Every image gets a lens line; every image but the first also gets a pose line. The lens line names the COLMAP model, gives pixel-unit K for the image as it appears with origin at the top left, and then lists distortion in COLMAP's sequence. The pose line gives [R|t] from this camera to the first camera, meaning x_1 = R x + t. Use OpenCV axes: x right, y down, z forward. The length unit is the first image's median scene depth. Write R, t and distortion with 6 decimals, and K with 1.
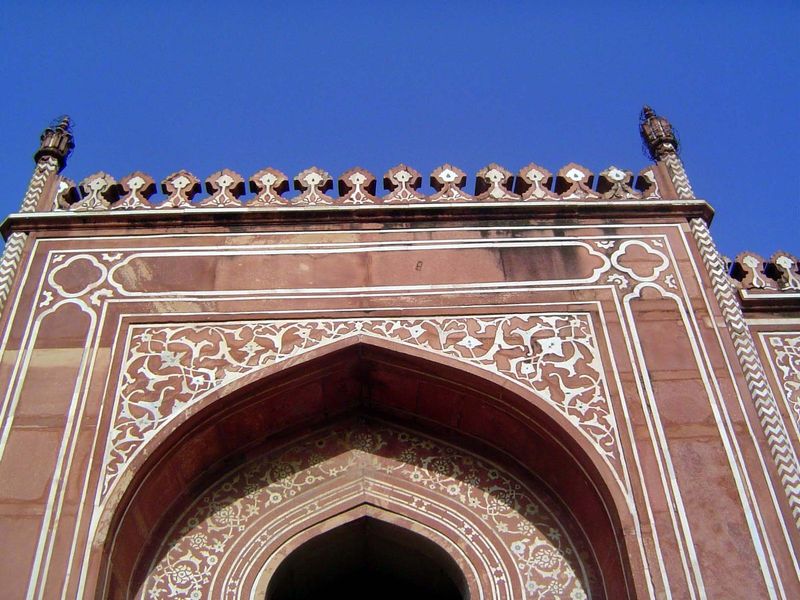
lens RADIAL K [[919.9, 0, 400.7], [0, 919.9, 299.9], [0, 0, 1]] dist [-0.112421, 0.000000]
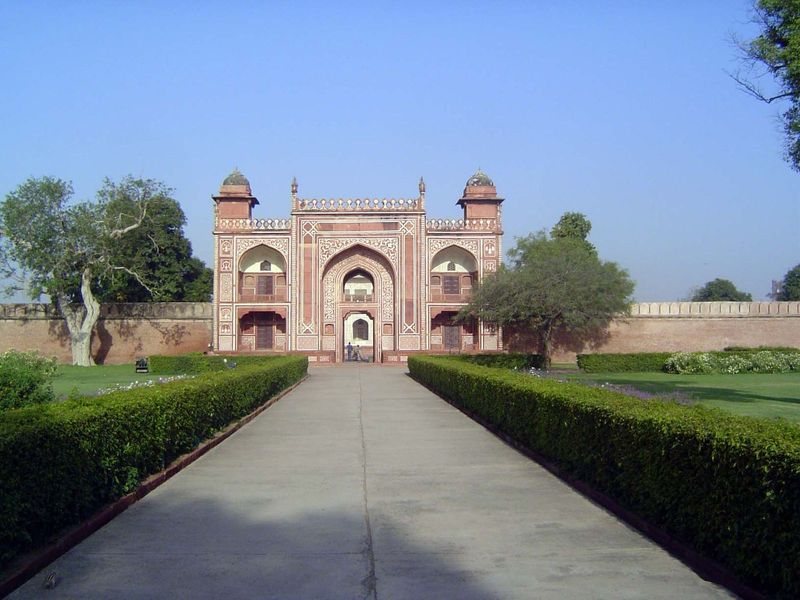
lens RADIAL K [[919.9, 0, 399.9], [0, 919.9, 300.0], [0, 0, 1]] dist [-0.112421, 0.000000]
pose [[0.999094, 0.038587, 0.017945, 0.131430], [-0.041241, 0.773925, 0.631933, -3.370124], [0.010496, -0.632100, 0.774815, -3.772881]]
